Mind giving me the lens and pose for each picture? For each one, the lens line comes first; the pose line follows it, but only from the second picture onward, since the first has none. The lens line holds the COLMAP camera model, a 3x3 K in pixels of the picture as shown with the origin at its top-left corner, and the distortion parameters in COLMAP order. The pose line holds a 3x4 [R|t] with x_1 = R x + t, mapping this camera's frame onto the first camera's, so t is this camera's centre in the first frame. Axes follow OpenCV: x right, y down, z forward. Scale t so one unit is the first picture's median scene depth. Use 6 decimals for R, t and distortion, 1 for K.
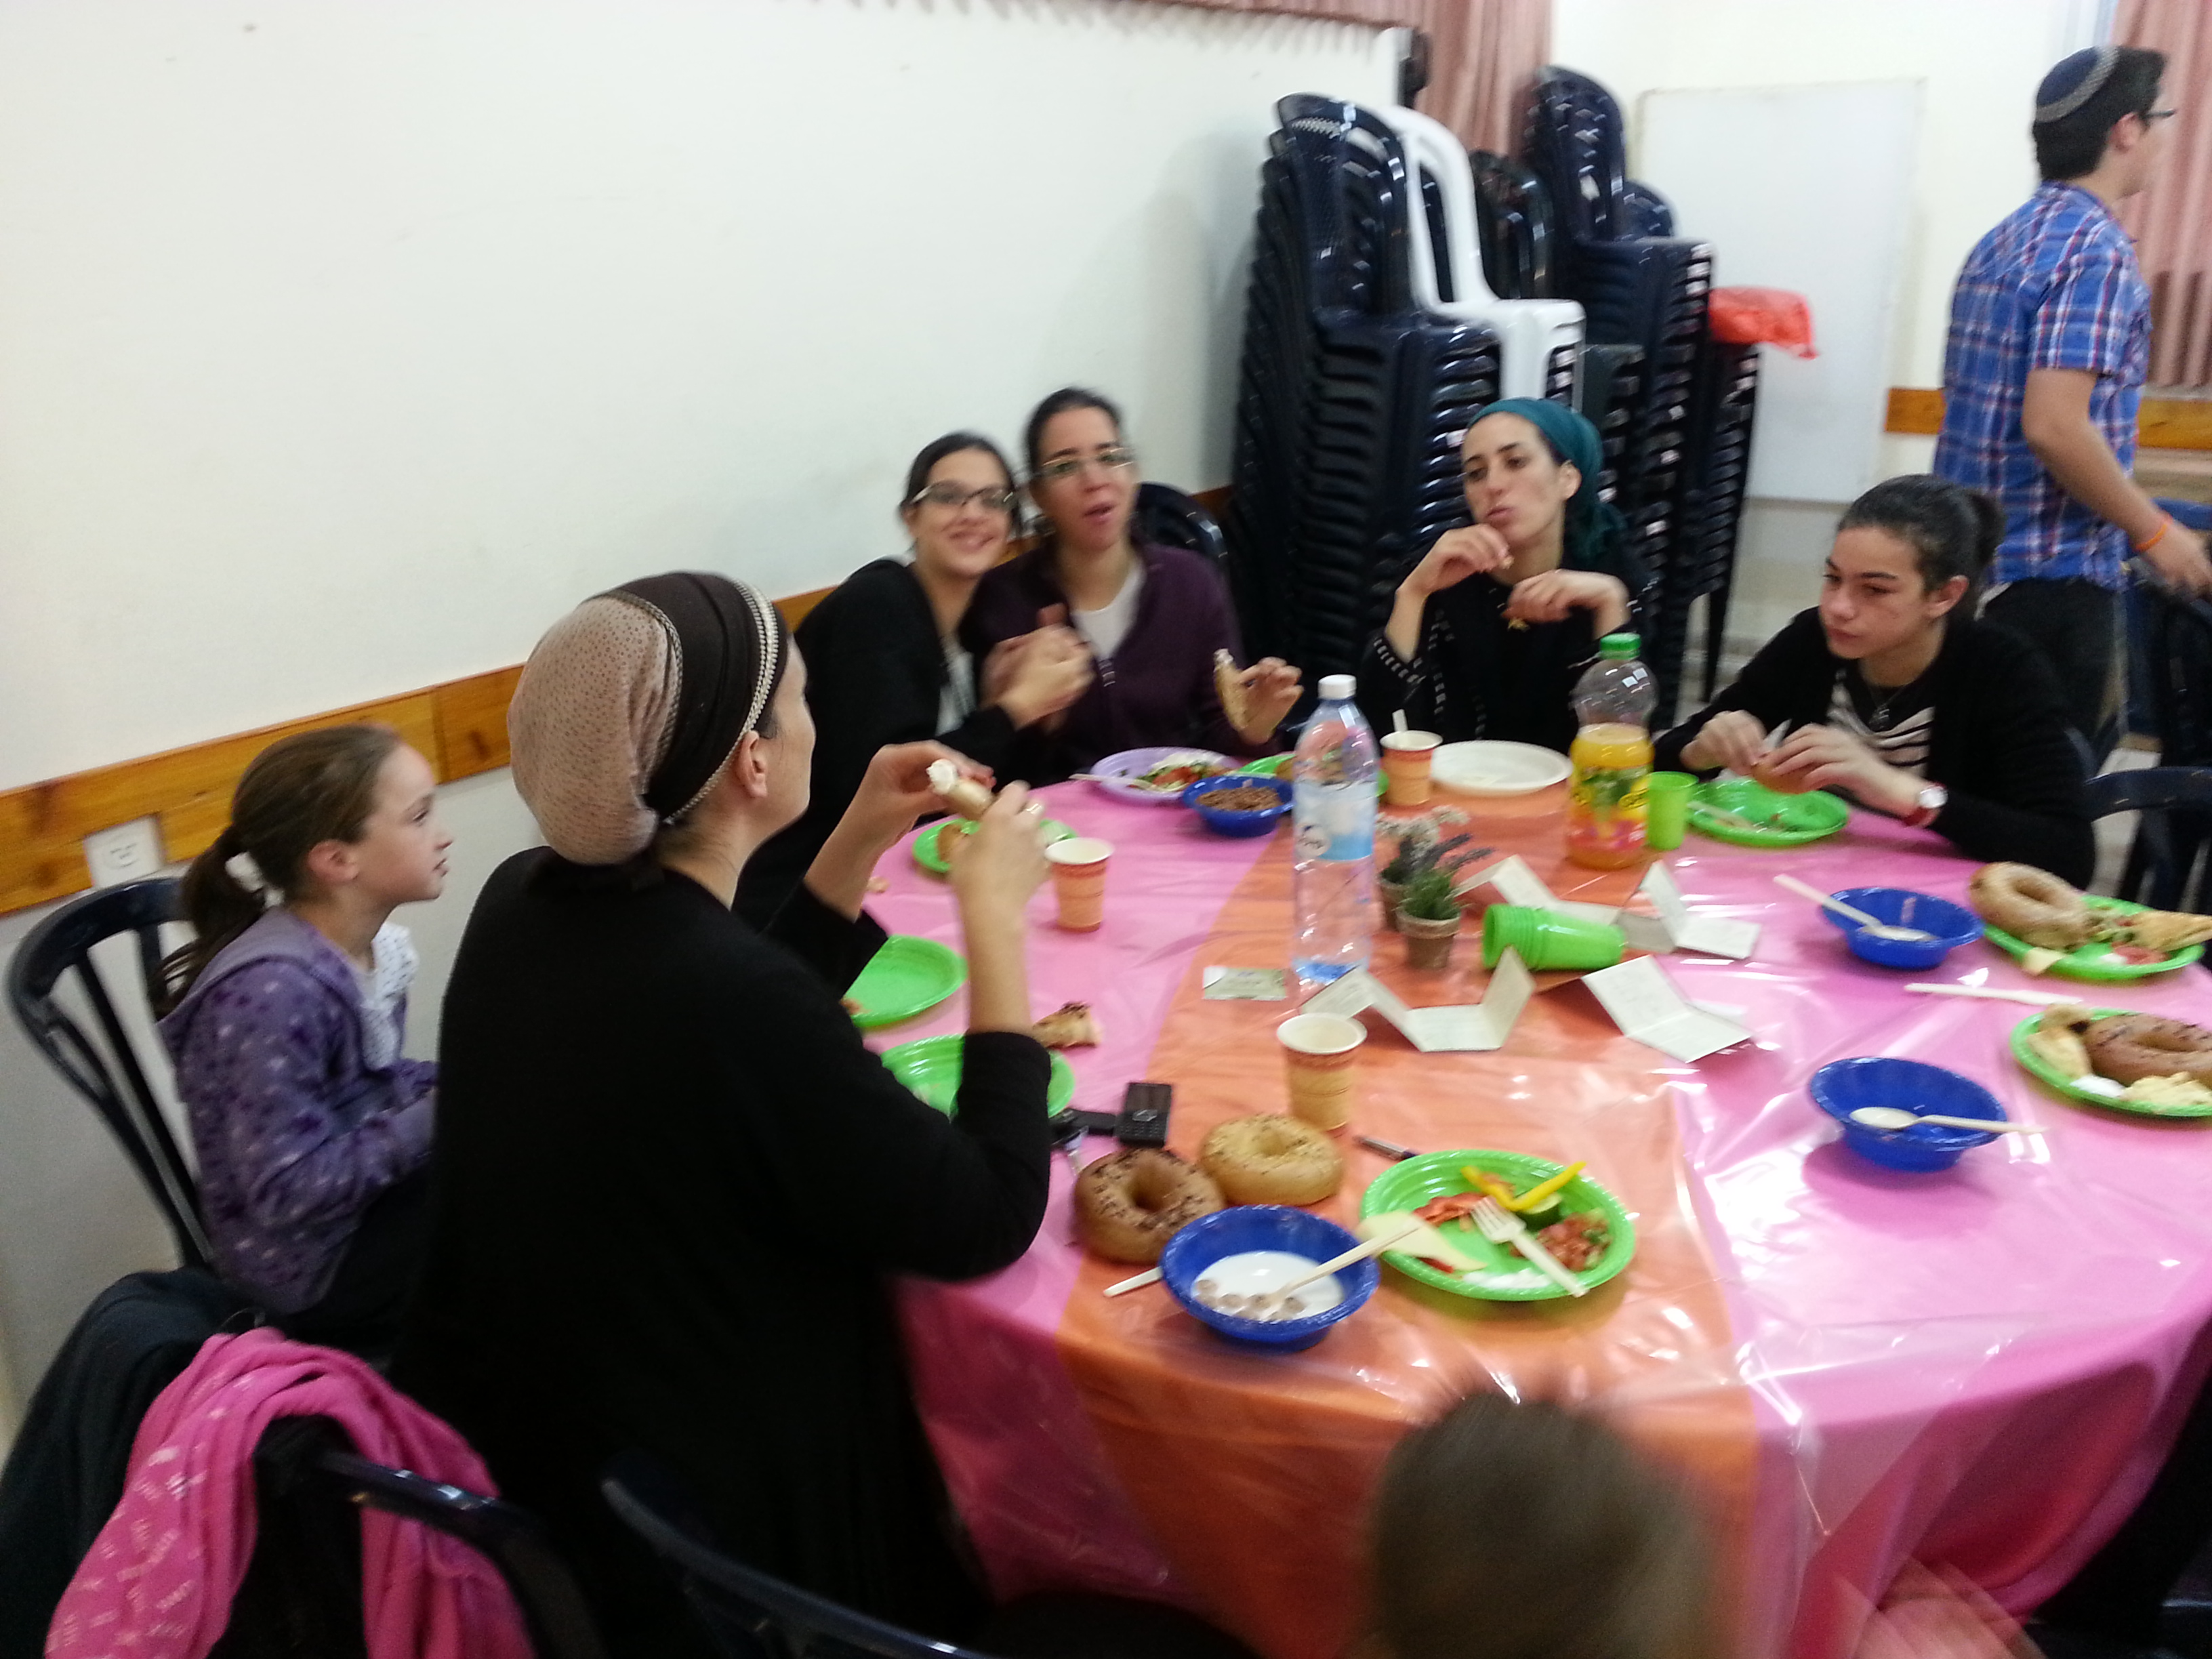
lens RADIAL K [[1769.1, 0, 1107.6], [0, 1769.1, 799.4], [0, 0, 1]] dist [0.106364, -0.156508]
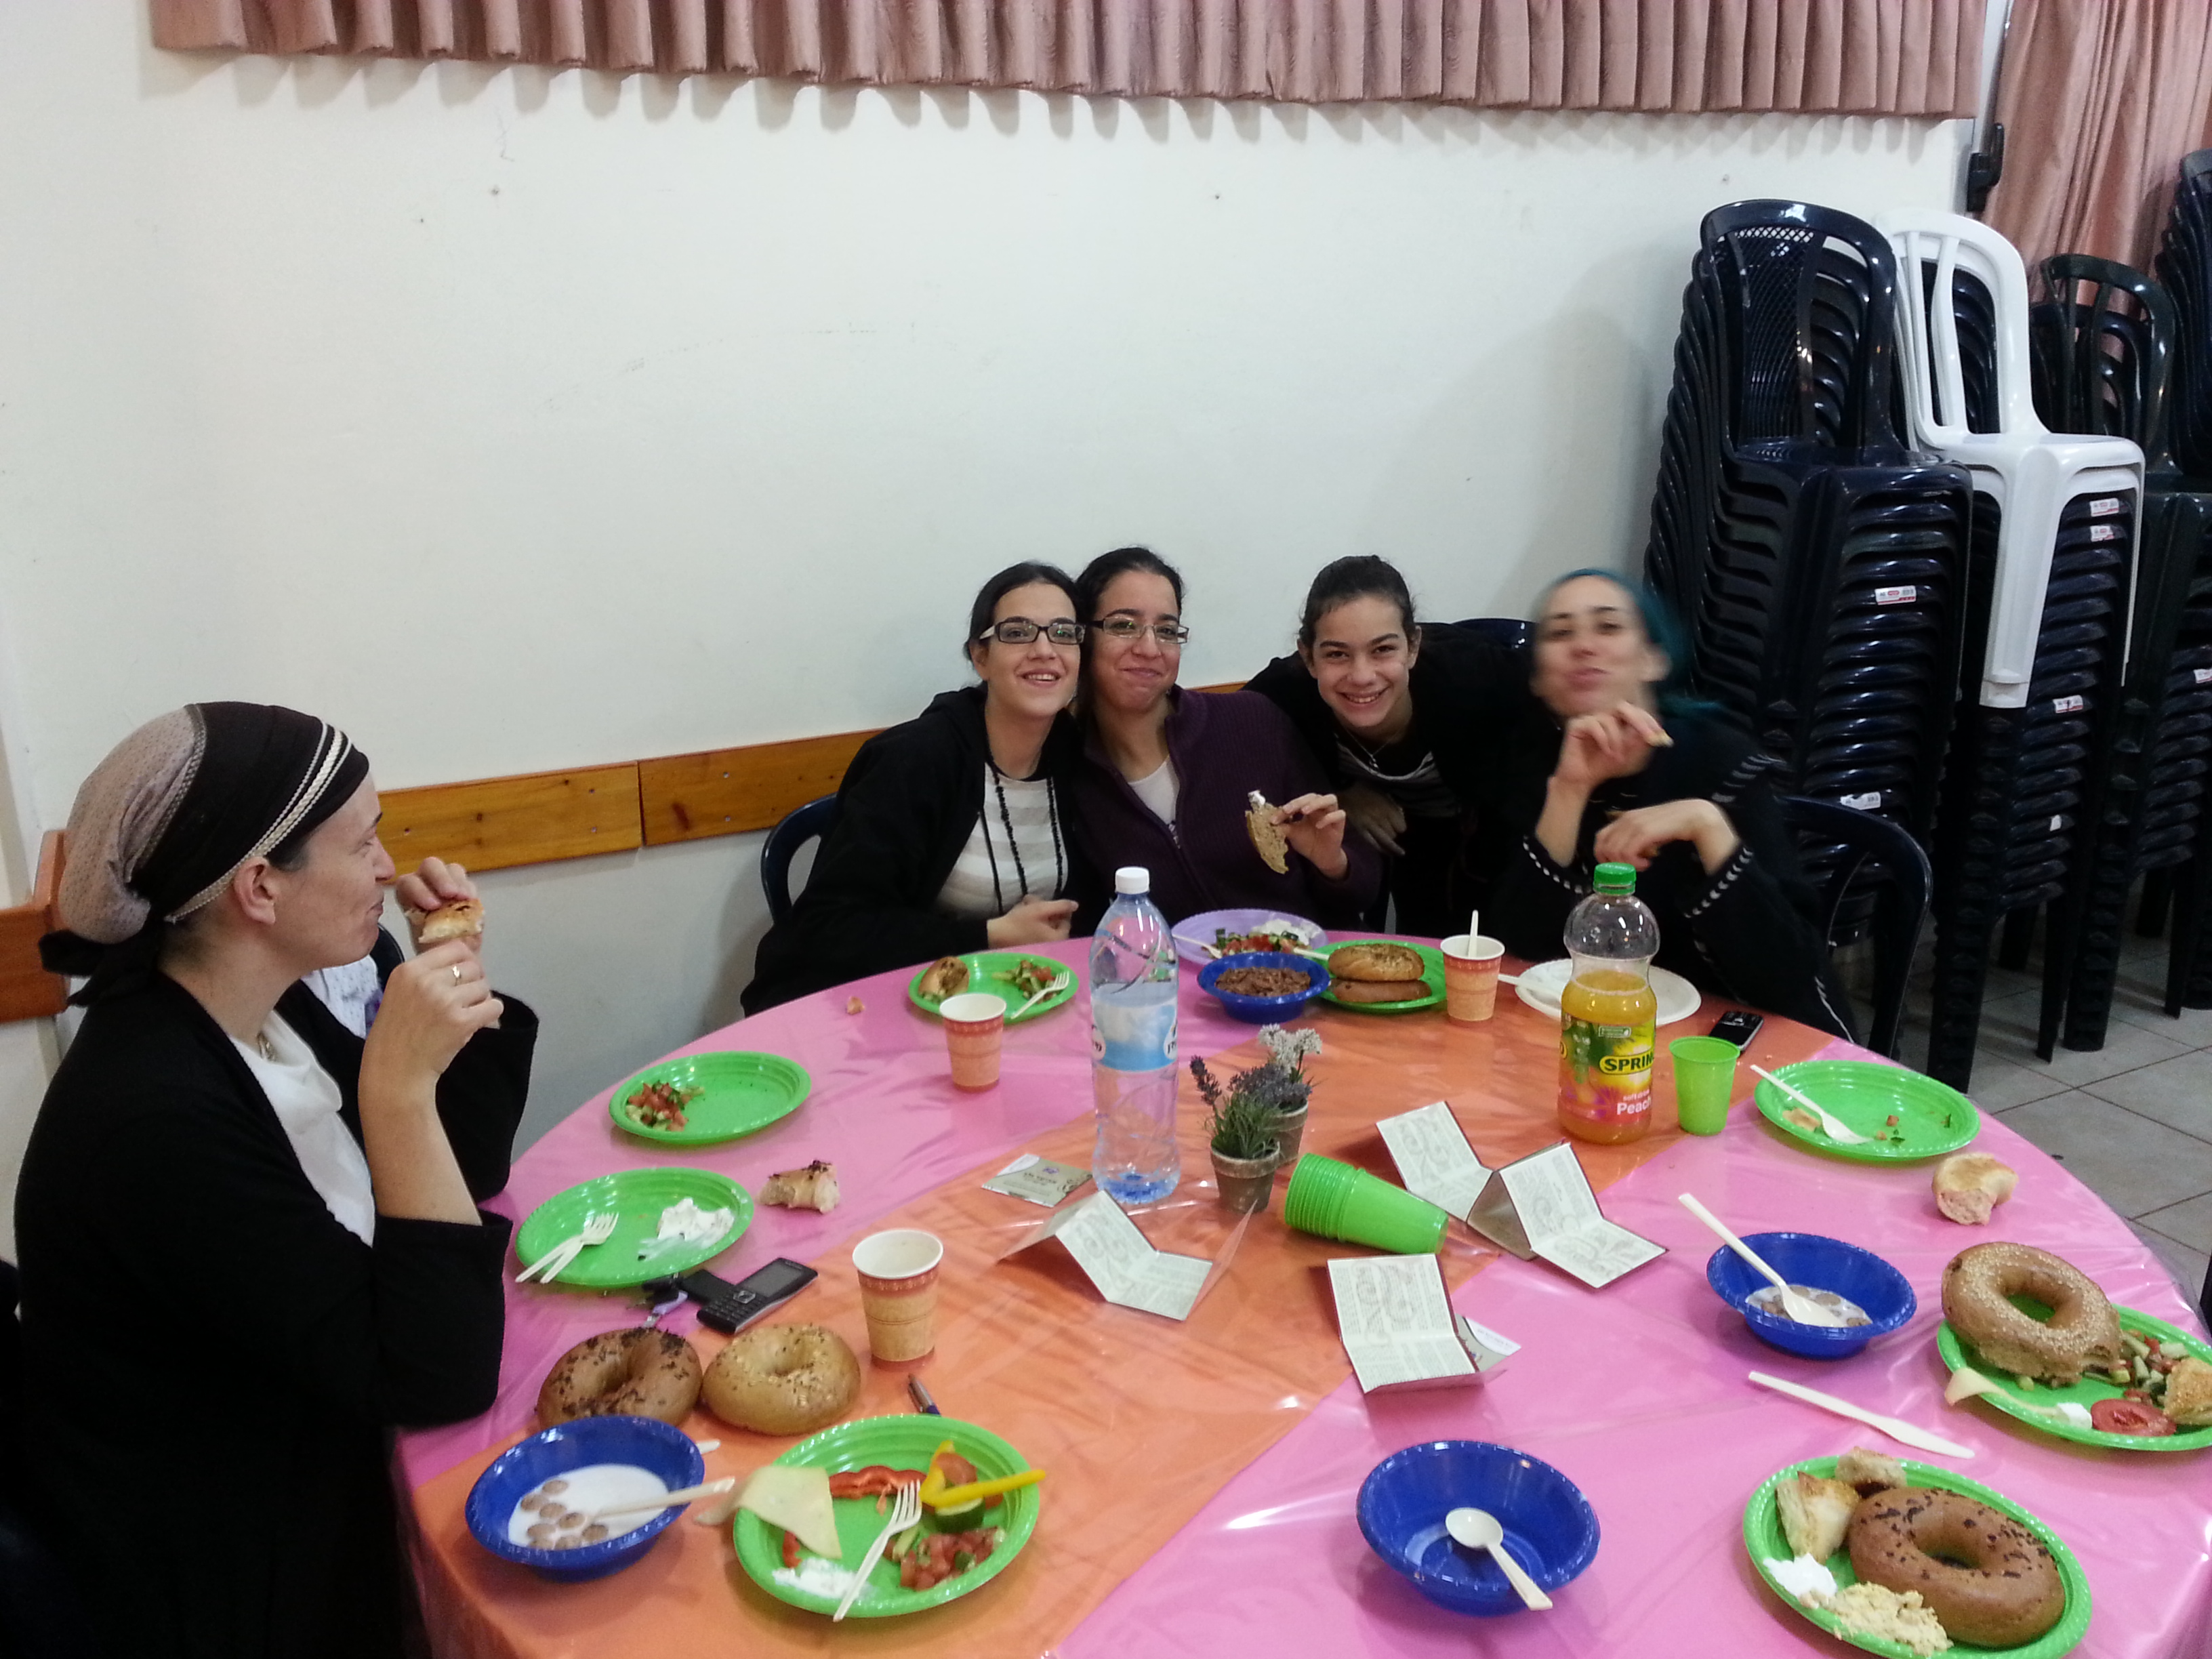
lens RADIAL K [[1769.1, 0, 1107.6], [0, 1769.1, 799.4], [0, 0, 1]] dist [0.106364, -0.156508]
pose [[0.888168, 0.124772, -0.442256, 0.394649], [-0.142896, 0.989707, -0.007749, -0.073925], [0.436737, 0.070079, 0.896855, 0.127012]]
